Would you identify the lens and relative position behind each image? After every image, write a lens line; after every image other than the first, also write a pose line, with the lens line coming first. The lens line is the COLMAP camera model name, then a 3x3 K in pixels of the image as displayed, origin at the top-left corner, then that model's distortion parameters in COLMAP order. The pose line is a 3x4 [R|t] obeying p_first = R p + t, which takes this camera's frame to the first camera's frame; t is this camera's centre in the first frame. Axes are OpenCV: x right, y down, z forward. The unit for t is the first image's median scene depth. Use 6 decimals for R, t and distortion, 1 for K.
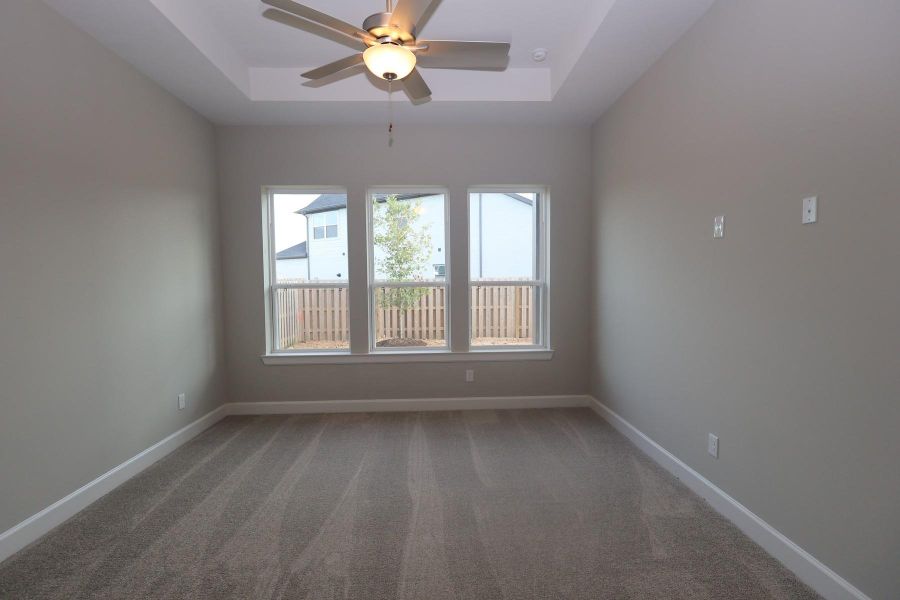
lens RADIAL K [[423.8, 0, 450.7], [0, 423.8, 307.1], [0, 0, 1]] dist [0.000670, -0.000248]
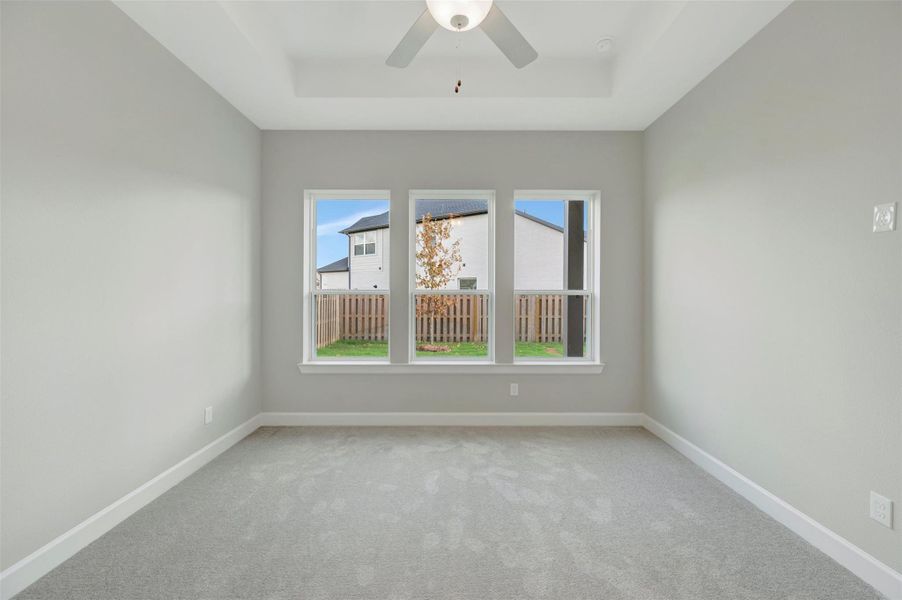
lens RADIAL K [[358.4, 0, 455.5], [0, 358.4, 298.0], [0, 0, 1]] dist [-0.001011, -0.000336]
pose [[0.999321, 0.013273, -0.034360, -0.024251], [-0.014941, 0.998699, -0.048749, -0.000412], [0.033668, 0.049229, 0.998220, 0.073680]]
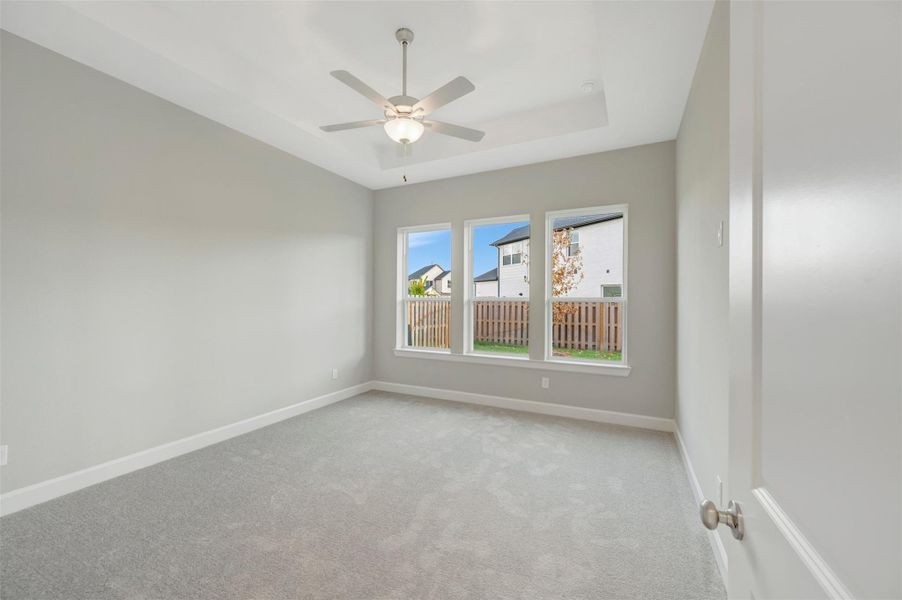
lens RADIAL K [[358.4, 0, 455.8], [0, 358.4, 306.0], [0, 0, 1]] dist [-0.001011, -0.000336]
pose [[0.879734, 0.023321, -0.474893, 0.110729], [-0.044498, 0.998451, -0.033401, 0.001078], [0.473379, 0.050515, 0.879409, 0.022046]]
